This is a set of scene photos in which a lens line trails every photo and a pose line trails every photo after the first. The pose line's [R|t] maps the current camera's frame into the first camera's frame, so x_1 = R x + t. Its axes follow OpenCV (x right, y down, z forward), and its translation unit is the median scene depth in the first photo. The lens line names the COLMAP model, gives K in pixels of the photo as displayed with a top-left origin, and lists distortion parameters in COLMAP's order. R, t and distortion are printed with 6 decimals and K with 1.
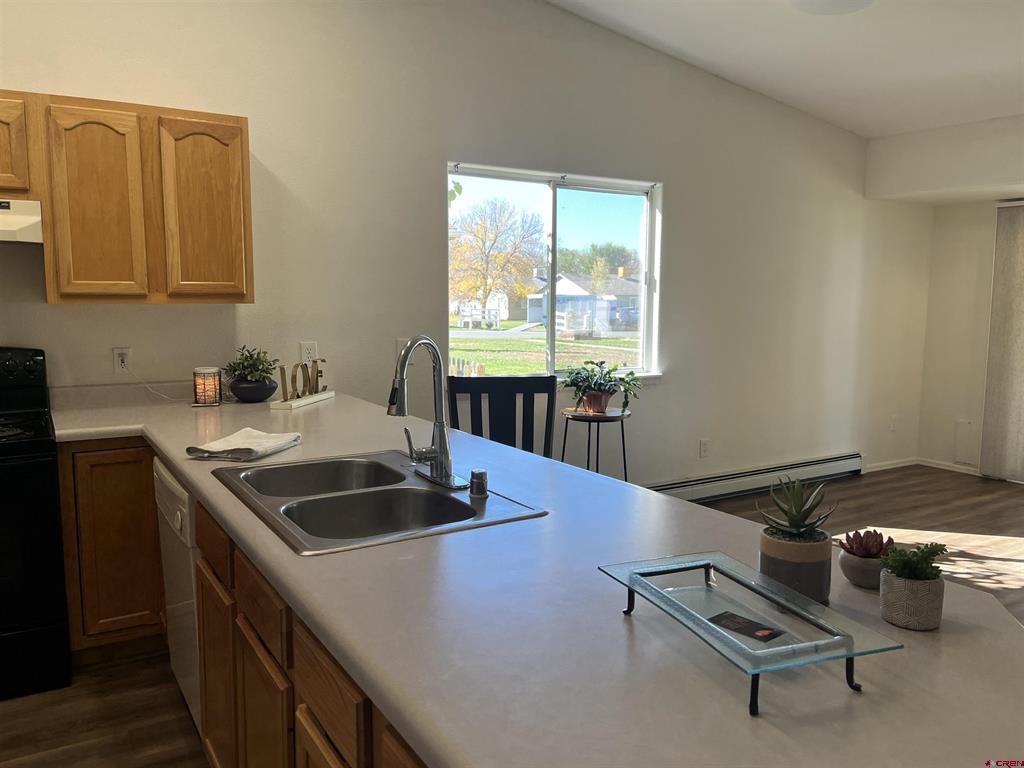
lens RADIAL K [[786.6, 0, 512.0], [0, 786.6, 384.0], [0, 0, 1]] dist [0.073316, -0.151057]
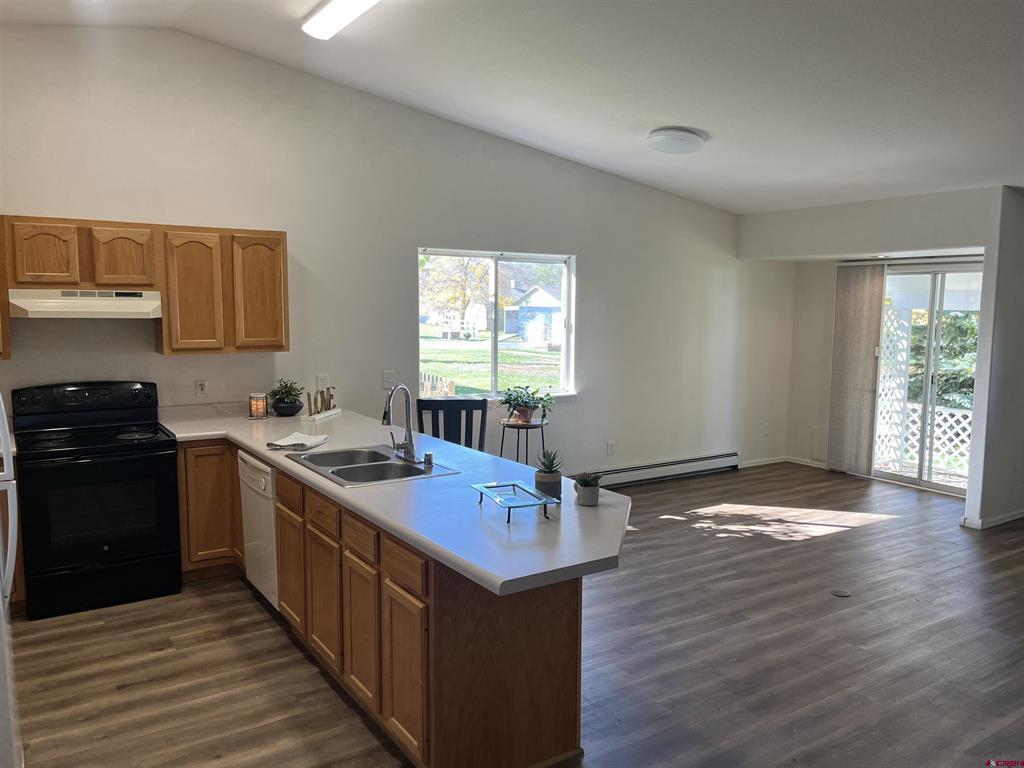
lens RADIAL K [[786.6, 0, 512.0], [0, 786.6, 384.0], [0, 0, 1]] dist [0.073316, -0.151057]
pose [[0.999685, -0.001054, 0.025064, 0.062514], [0.001311, 0.999947, -0.010237, -0.022162], [-0.025052, 0.010267, 0.999633, -0.519152]]
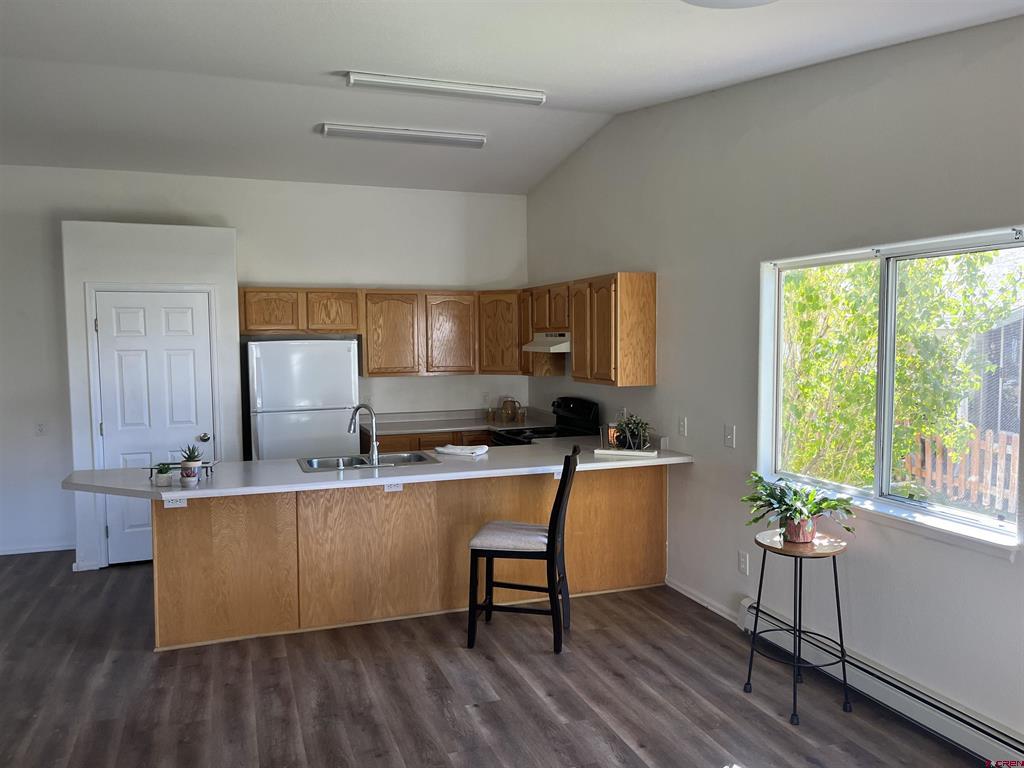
lens RADIAL K [[786.6, 0, 512.0], [0, 786.6, 384.0], [0, 0, 1]] dist [0.073316, -0.151057]
pose [[-0.209163, 0.051748, -0.976511, 1.239774], [-0.105809, 0.991538, 0.075208, -0.201931], [0.972139, 0.119054, -0.201918, 1.101977]]
